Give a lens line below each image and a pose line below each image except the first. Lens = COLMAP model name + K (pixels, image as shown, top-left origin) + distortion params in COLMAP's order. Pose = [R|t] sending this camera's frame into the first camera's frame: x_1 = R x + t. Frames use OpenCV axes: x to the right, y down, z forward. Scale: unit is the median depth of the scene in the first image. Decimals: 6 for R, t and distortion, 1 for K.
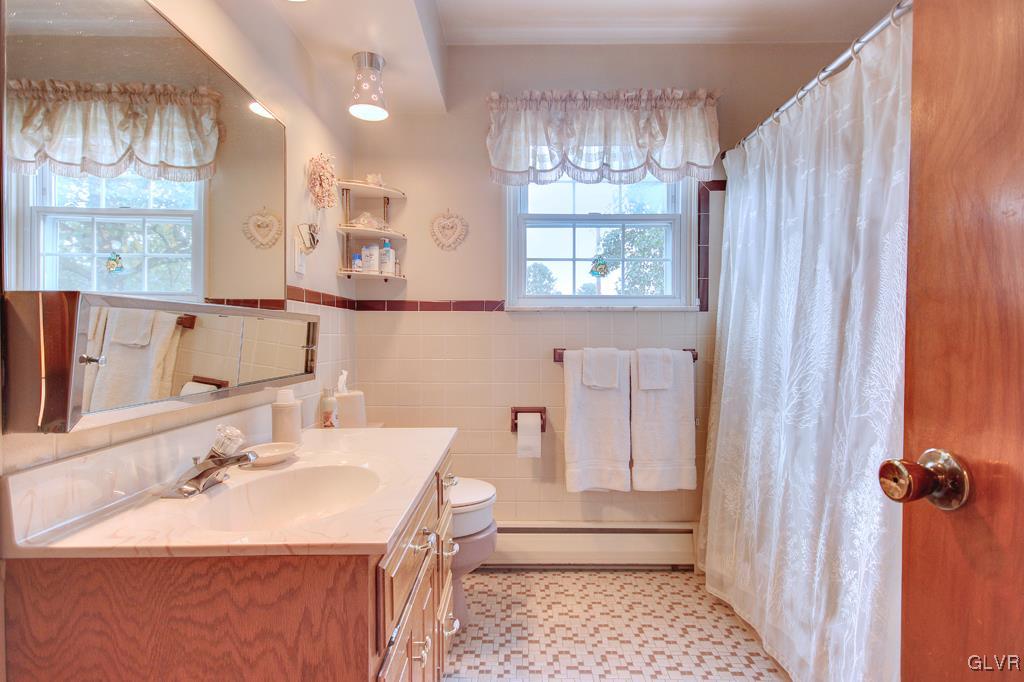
lens RADIAL K [[511.2, 0, 518.9], [0, 511.2, 339.7], [0, 0, 1]] dist [0.000102, 0.000549]
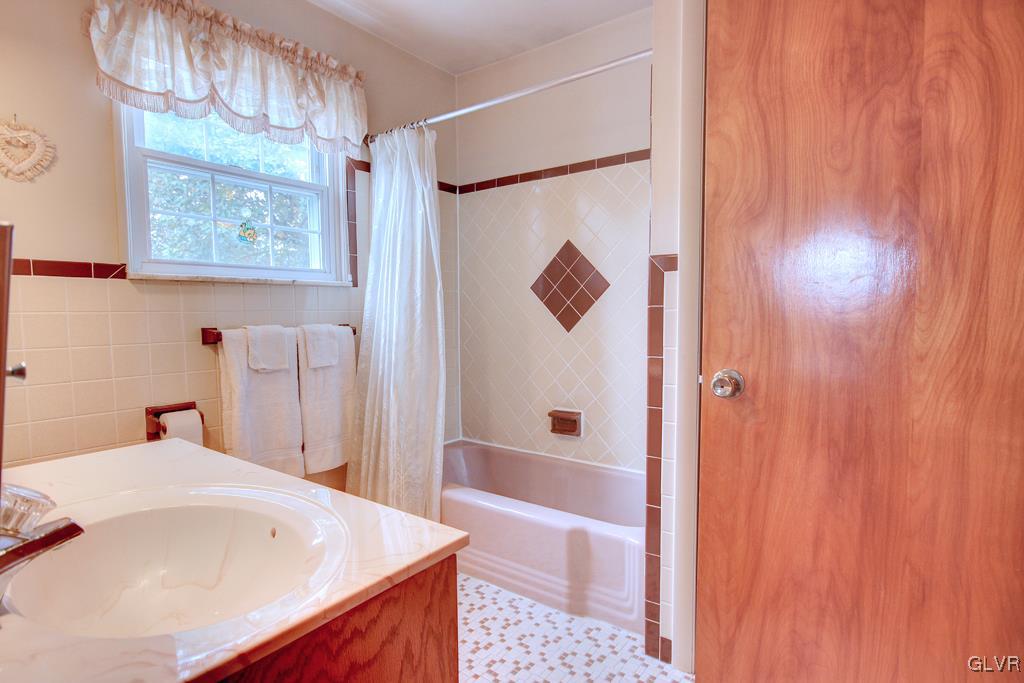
lens RADIAL K [[529.8, 0, 512.0], [0, 529.8, 341.5], [0, 0, 1]] dist [-0.019709, -0.000832]
pose [[0.585278, -0.051605, 0.809189, -0.324835], [0.010119, 0.998360, 0.056350, -0.003616], [-0.810769, -0.024792, 0.584841, 0.121694]]
